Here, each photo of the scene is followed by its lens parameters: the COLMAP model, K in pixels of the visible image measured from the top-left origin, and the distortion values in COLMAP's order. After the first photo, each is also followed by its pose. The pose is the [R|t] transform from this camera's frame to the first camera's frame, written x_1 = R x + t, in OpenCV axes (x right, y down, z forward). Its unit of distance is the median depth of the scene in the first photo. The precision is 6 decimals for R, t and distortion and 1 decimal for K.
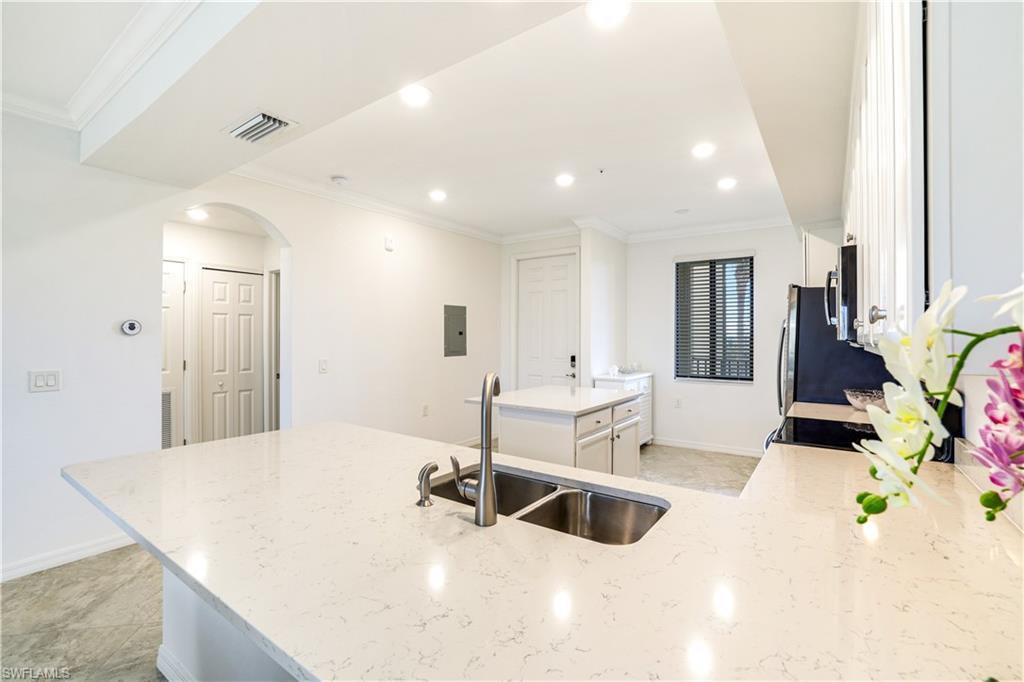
lens RADIAL K [[447.1, 0, 515.6], [0, 447.1, 339.5], [0, 0, 1]] dist [0.000709, 0.000292]
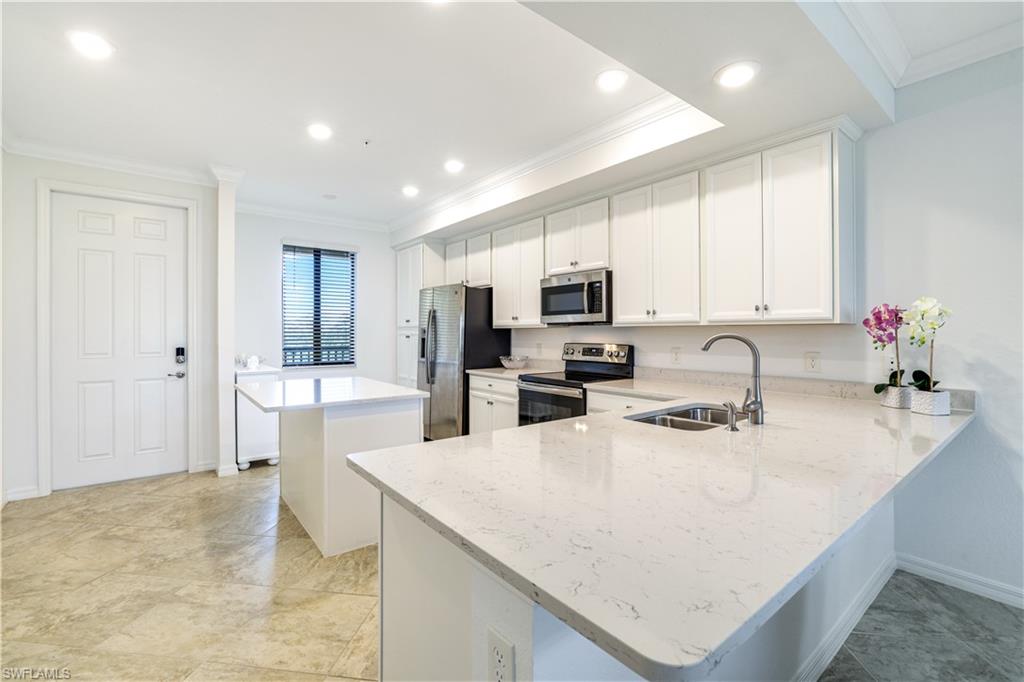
lens RADIAL K [[447.1, 0, 518.2], [0, 447.1, 336.1], [0, 0, 1]] dist [0.000709, 0.000292]
pose [[0.262637, -0.008094, 0.964861, -0.441541], [0.001118, 0.999967, 0.008084, 0.012215], [-0.964894, -0.001044, 0.262638, 0.276683]]
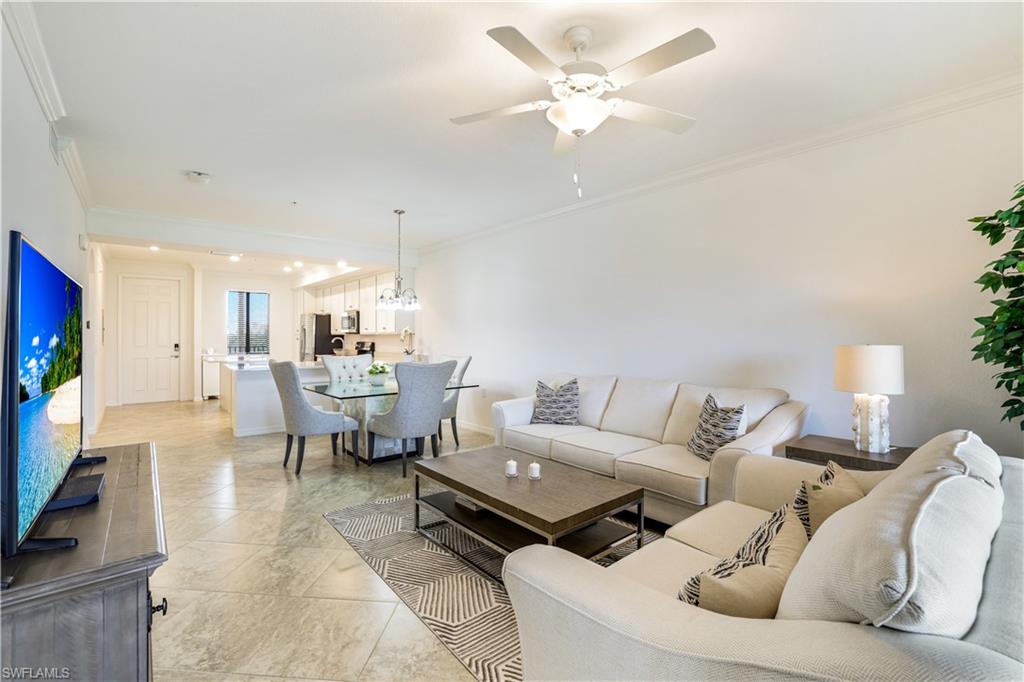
lens RADIAL K [[447.1, 0, 507.1], [0, 447.1, 336.1], [0, 0, 1]] dist [0.000709, 0.000292]
pose [[0.260095, -0.001152, 0.965582, -1.126194], [0.000845, 0.999999, 0.000966, 0.007647], [-0.965583, 0.000564, 0.260095, -0.565306]]
